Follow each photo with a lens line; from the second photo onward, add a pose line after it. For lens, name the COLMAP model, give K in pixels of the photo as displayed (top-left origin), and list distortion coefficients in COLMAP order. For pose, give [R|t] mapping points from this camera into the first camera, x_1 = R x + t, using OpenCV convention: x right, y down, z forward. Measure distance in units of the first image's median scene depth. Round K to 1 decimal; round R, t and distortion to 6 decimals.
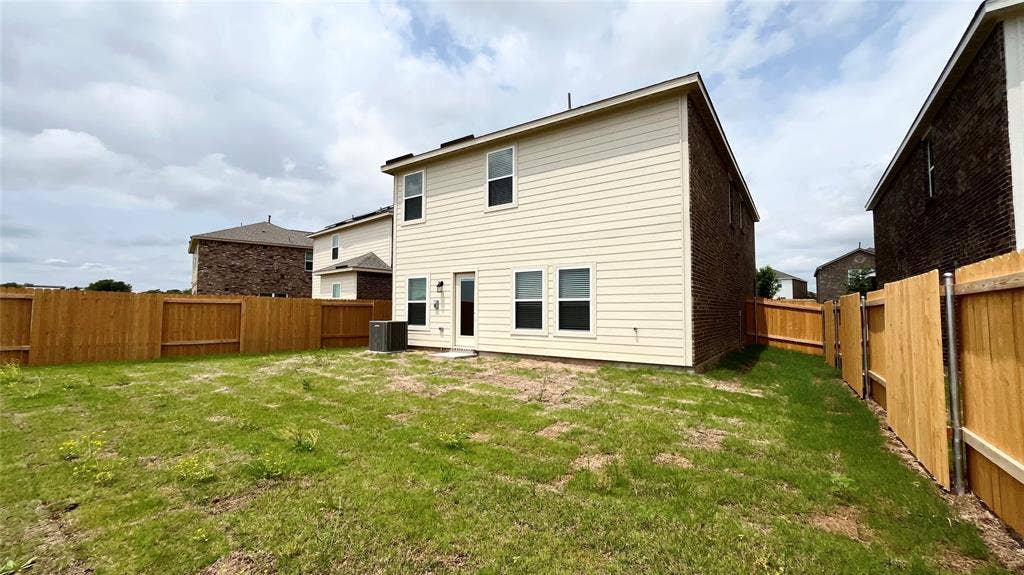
lens RADIAL K [[419.4, 0, 512.0], [0, 419.4, 287.5], [0, 0, 1]] dist [-0.001503, -0.000112]
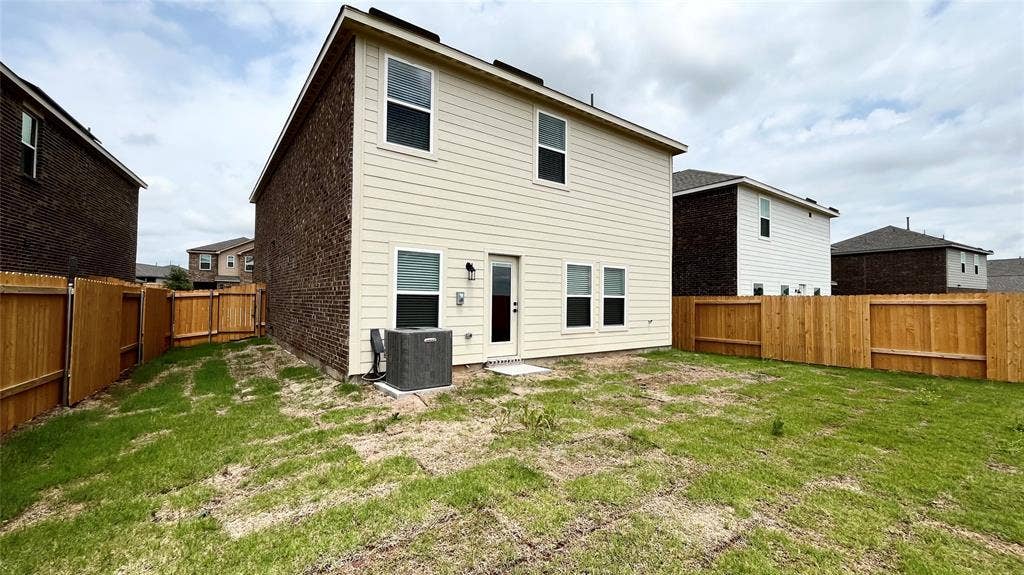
lens RADIAL K [[419.4, 0, 512.0], [0, 419.4, 287.5], [0, 0, 1]] dist [-0.001503, -0.000112]
pose [[0.320104, 0.033770, 0.946780, -0.864493], [-0.056136, 0.998285, -0.016627, 0.034578], [-0.945718, -0.047826, 0.321450, 0.820472]]
